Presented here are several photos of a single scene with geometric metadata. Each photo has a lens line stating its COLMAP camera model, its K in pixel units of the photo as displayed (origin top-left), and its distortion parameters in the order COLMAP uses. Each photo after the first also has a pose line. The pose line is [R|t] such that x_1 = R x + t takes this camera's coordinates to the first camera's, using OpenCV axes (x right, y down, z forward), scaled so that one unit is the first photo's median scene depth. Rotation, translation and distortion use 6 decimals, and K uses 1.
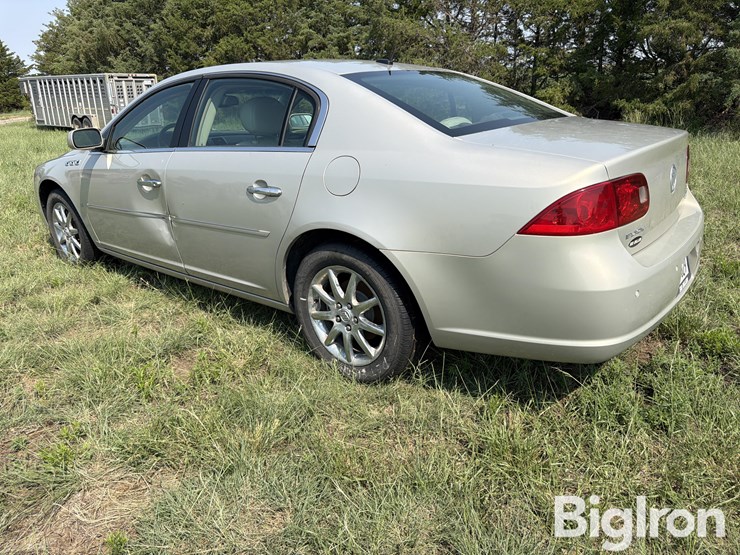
lens RADIAL K [[530.9, 0, 365.0], [0, 530.9, 274.5], [0, 0, 1]] dist [0.017193, -0.015039]
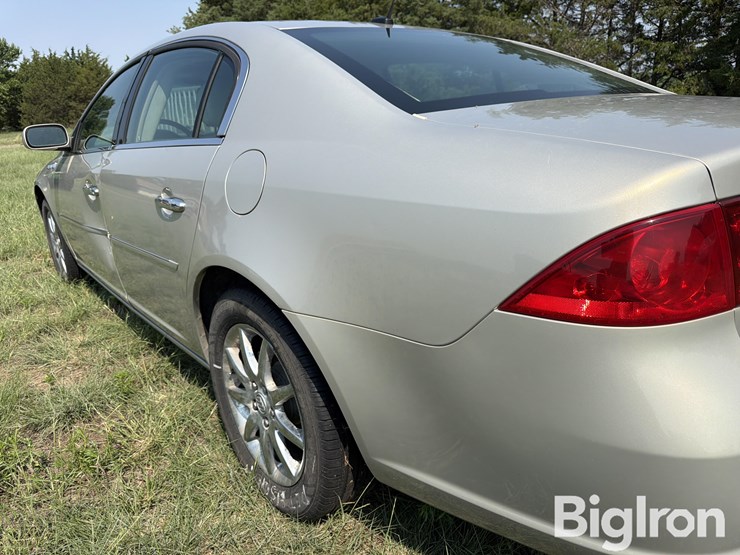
lens RADIAL K [[530.9, 0, 373.4], [0, 530.9, 275.9], [0, 0, 1]] dist [0.017193, -0.015039]
pose [[0.983222, 0.047819, -0.176036, 0.181368], [-0.050960, 0.998611, -0.013360, -0.065572], [0.175153, 0.022106, 0.984293, 0.361465]]
